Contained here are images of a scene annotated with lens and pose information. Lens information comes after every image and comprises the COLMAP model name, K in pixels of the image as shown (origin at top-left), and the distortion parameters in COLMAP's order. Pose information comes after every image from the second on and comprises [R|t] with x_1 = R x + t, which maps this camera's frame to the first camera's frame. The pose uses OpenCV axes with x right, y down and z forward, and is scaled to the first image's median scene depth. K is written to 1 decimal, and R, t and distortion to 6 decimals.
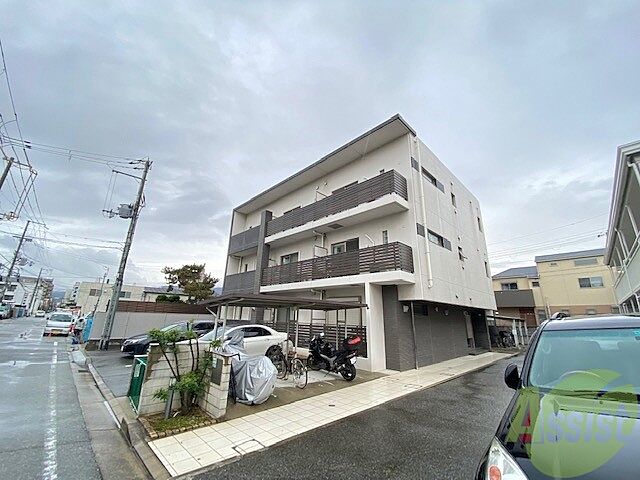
lens RADIAL K [[262.1, 0, 320.0], [0, 262.1, 240.0], [0, 0, 1]] dist [0.013252, -0.016400]
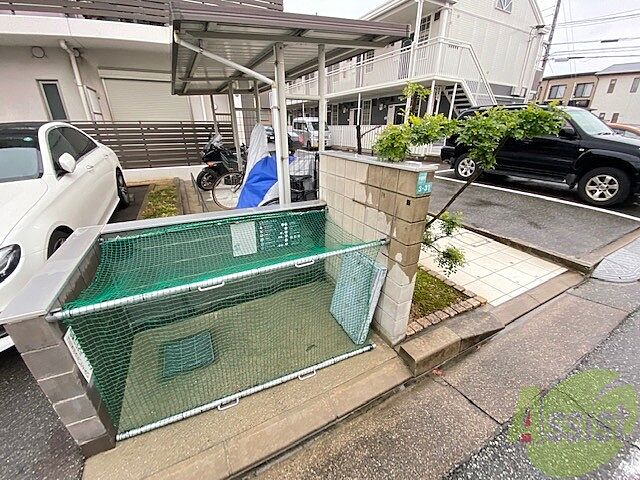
lens RADIAL K [[262.1, 0, 320.0], [0, 262.1, 240.0], [0, 0, 1]] dist [0.013252, -0.016400]
pose [[0.289727, -0.402600, 0.868315, -0.509866], [-0.267450, 0.837032, 0.477334, 0.183951], [-0.918983, -0.370527, 0.134836, 0.544563]]
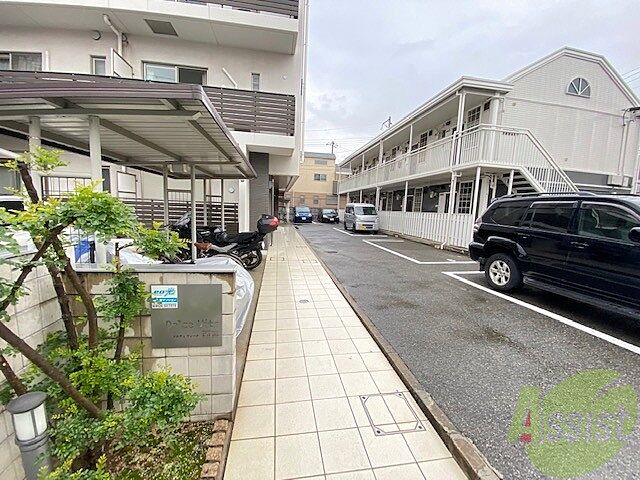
lens RADIAL K [[262.1, 0, 320.0], [0, 262.1, 240.0], [0, 0, 1]] dist [0.013252, -0.016400]
pose [[0.576808, -0.100252, 0.810704, -0.295216], [-0.258111, 0.919229, 0.297316, 0.133377], [-0.775029, -0.380746, 0.504343, 0.380836]]
